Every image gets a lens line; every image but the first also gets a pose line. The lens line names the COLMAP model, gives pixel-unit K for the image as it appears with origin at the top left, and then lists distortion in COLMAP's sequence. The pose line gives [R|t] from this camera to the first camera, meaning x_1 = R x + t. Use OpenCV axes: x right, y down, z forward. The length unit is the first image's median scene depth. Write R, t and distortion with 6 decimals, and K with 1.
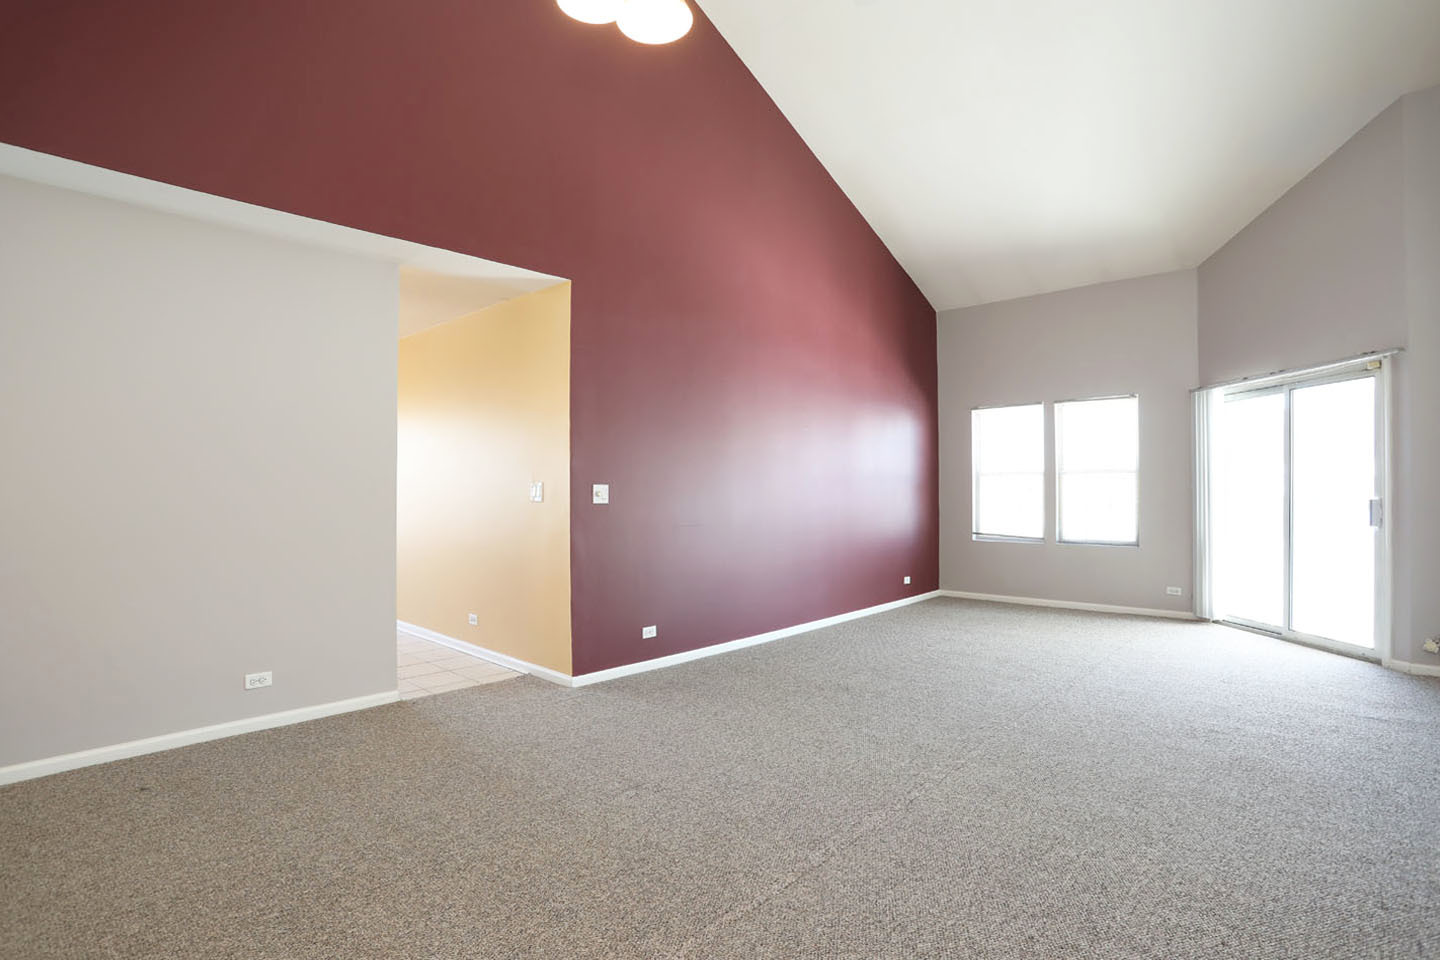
lens RADIAL K [[722.6, 0, 715.1], [0, 722.6, 486.0], [0, 0, 1]] dist [-0.002861, 0.010192]
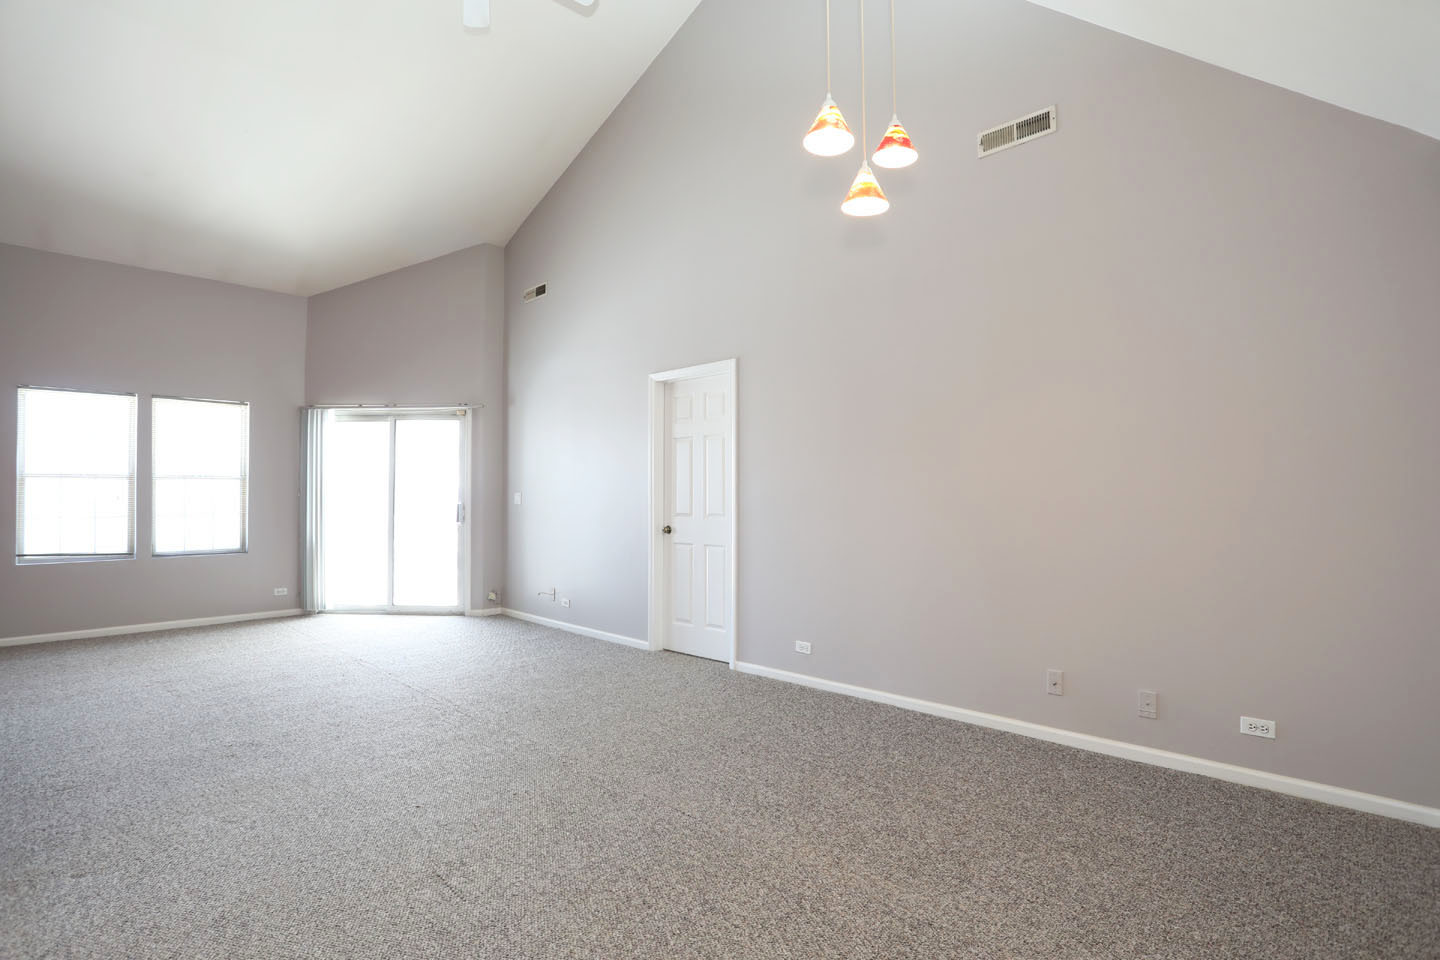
lens RADIAL K [[722.6, 0, 715.1], [0, 722.6, 486.0], [0, 0, 1]] dist [-0.002861, 0.010192]
pose [[0.083431, 0.018985, 0.996333, -0.400802], [-0.007431, 0.999803, -0.018429, 0.004204], [-0.996486, -0.005866, 0.083556, 0.287583]]
